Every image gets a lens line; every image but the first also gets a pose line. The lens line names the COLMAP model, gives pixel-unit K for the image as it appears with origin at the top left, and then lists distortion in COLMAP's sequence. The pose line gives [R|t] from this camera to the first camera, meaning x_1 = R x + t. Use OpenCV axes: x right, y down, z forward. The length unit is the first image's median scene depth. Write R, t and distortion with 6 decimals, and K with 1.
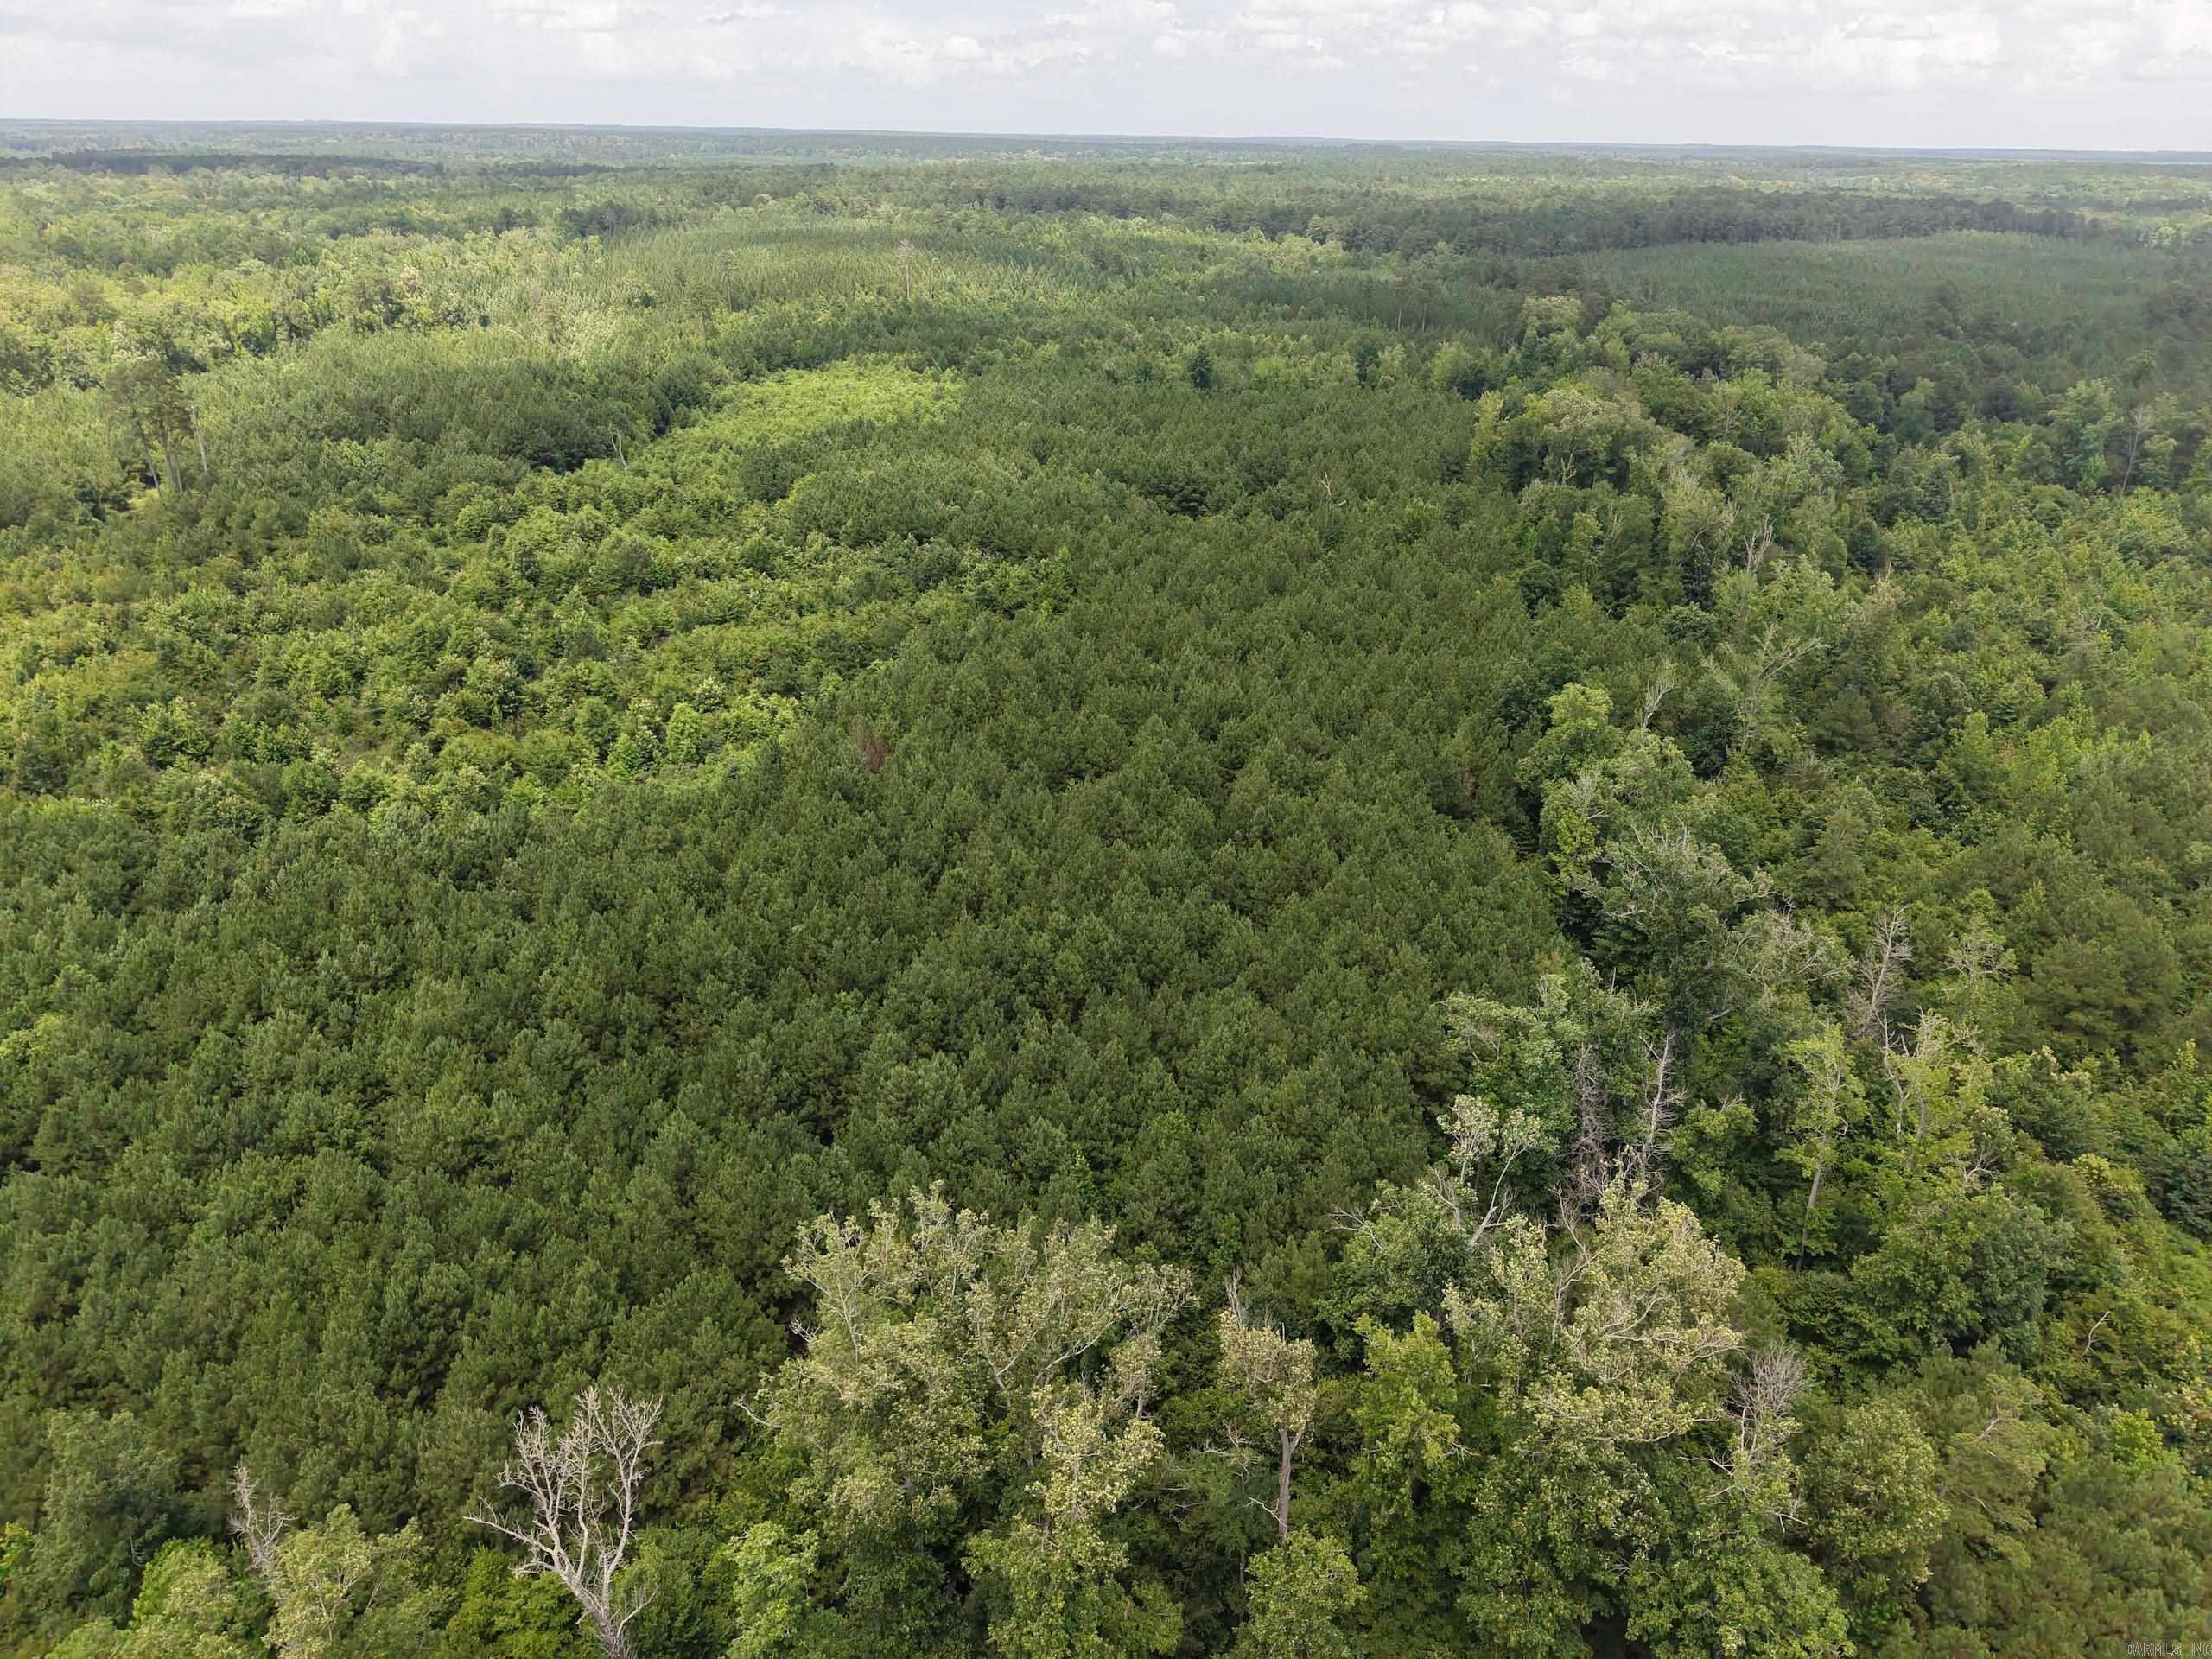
lens RADIAL K [[1490.5, 0, 1111.8], [0, 1490.5, 827.9], [0, 0, 1]] dist [0.036110, -0.030634]
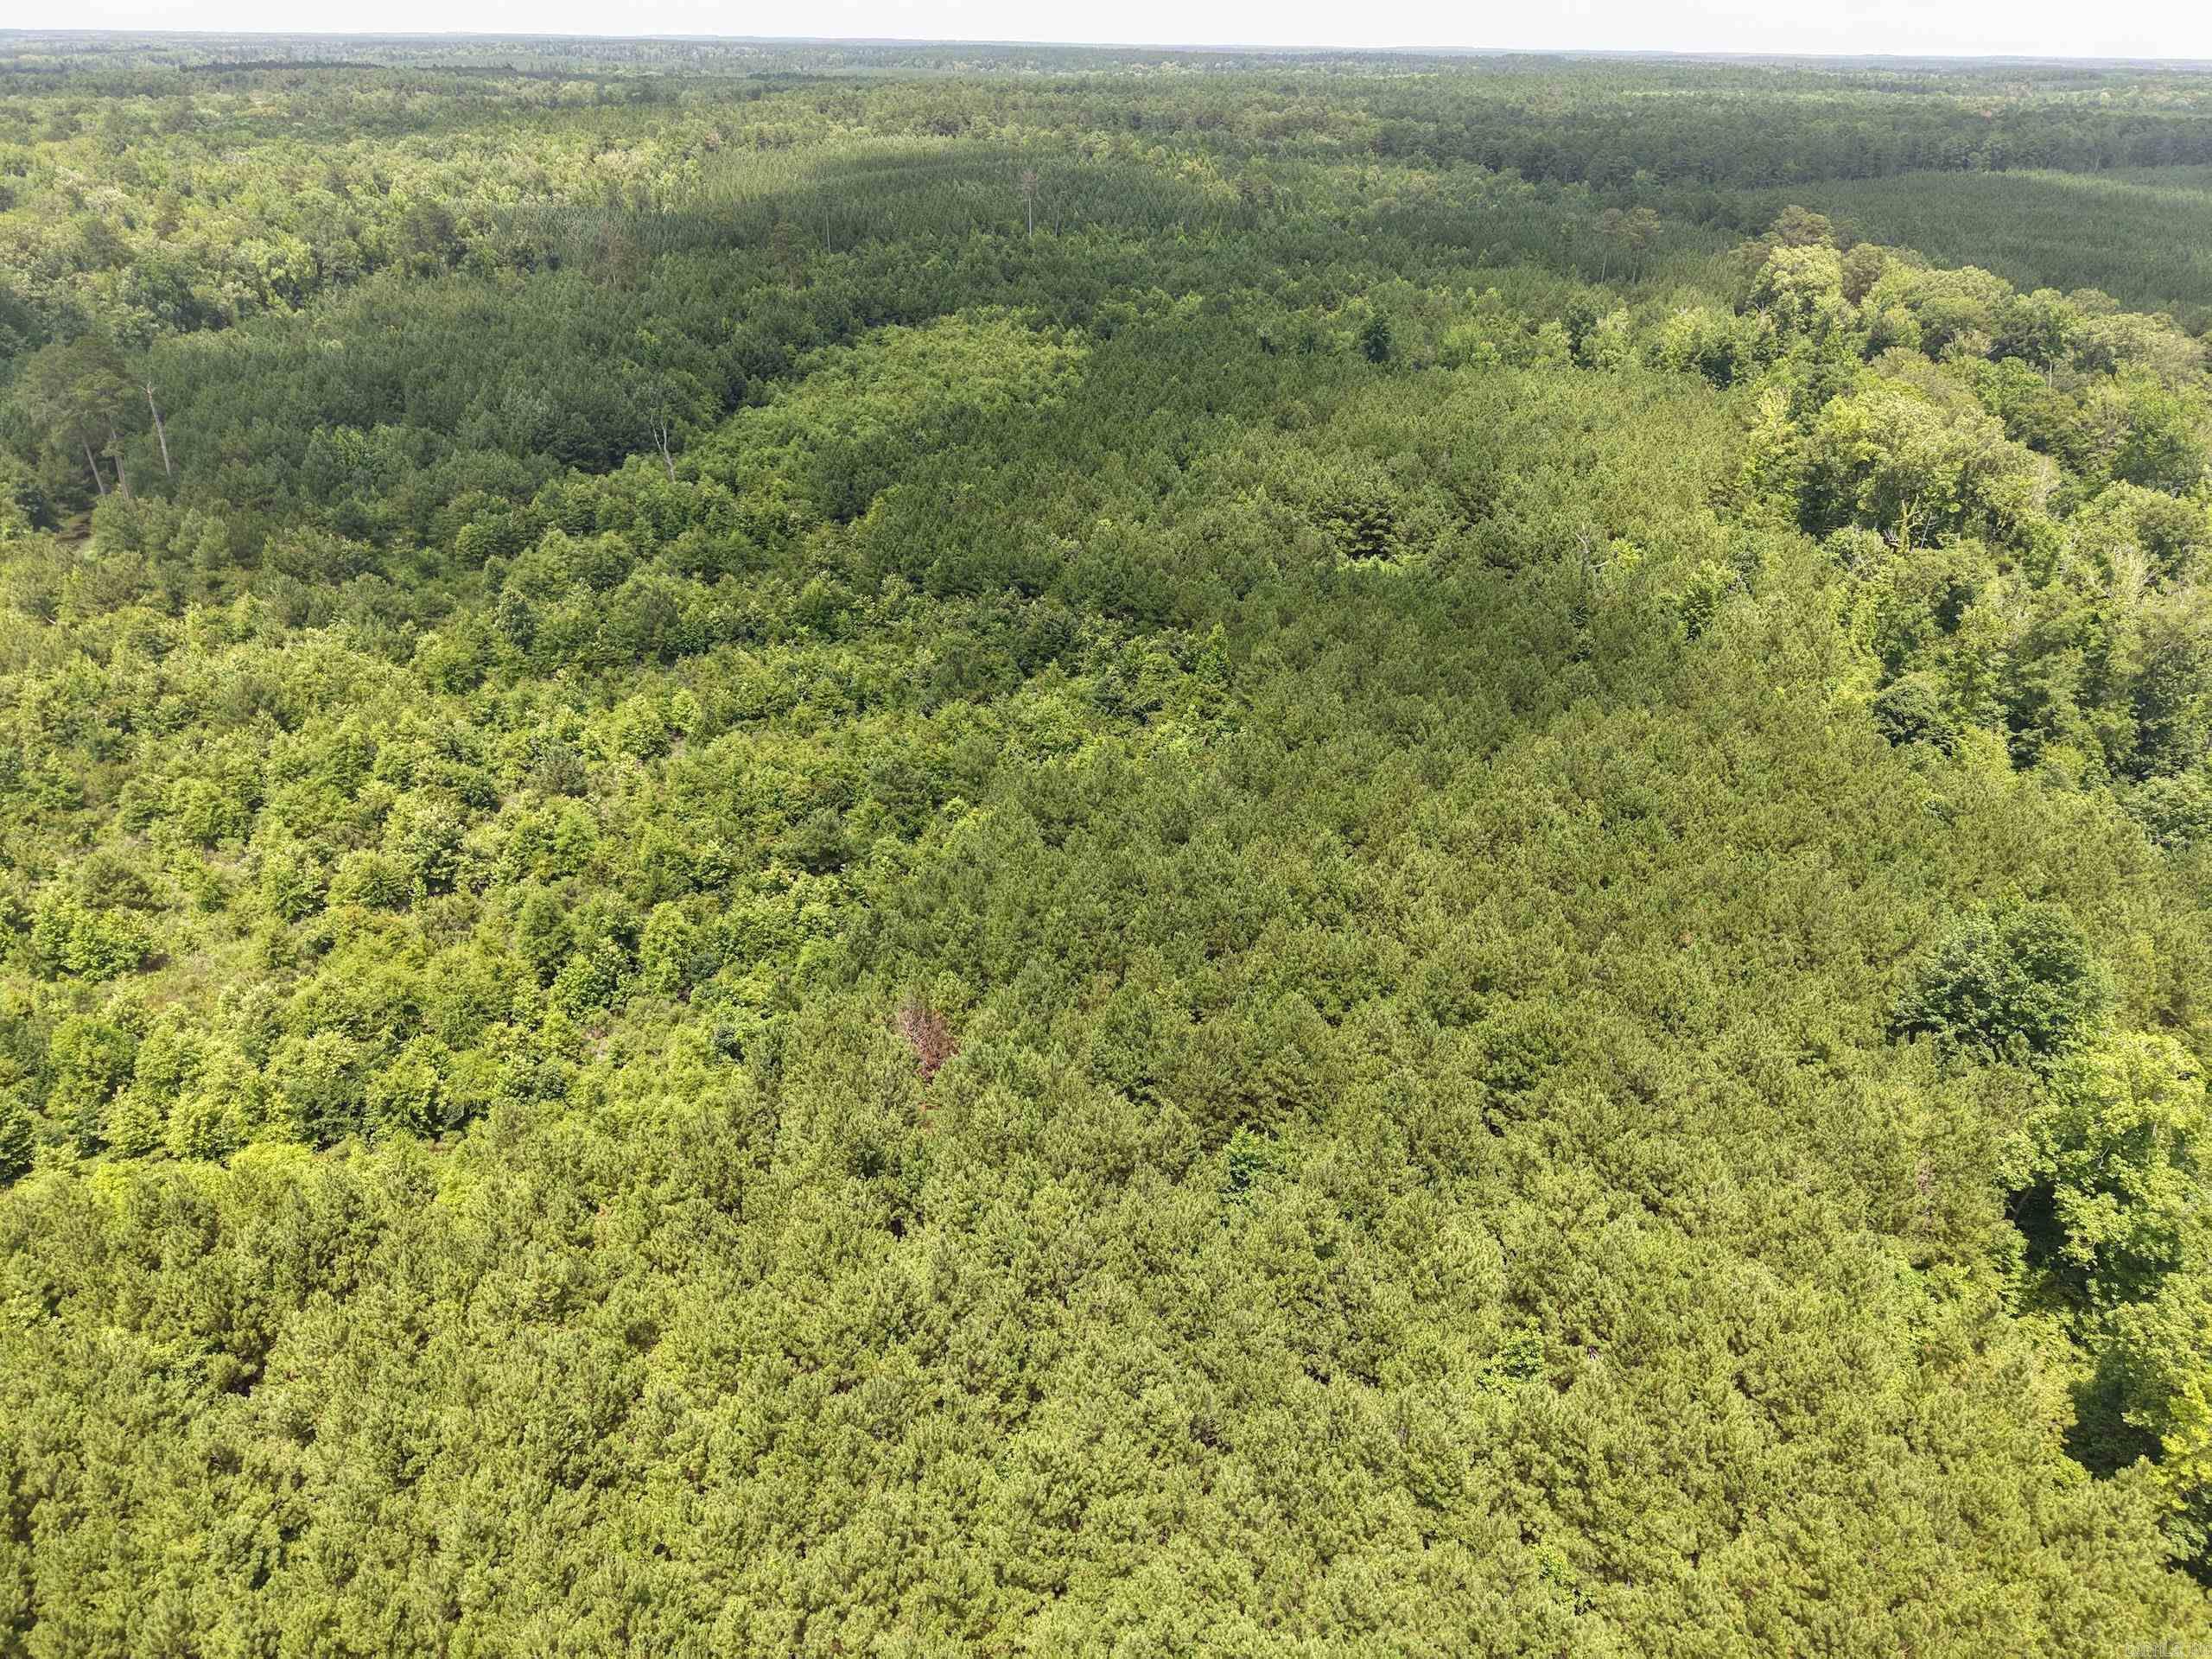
lens RADIAL K [[1490.5, 0, 1111.8], [0, 1490.5, 827.9], [0, 0, 1]] dist [0.036110, -0.030634]
pose [[0.996685, 0.037001, -0.072452, -0.031119], [-0.033507, 0.998243, 0.048860, -0.139527], [0.074132, -0.046270, 0.996174, 0.297079]]
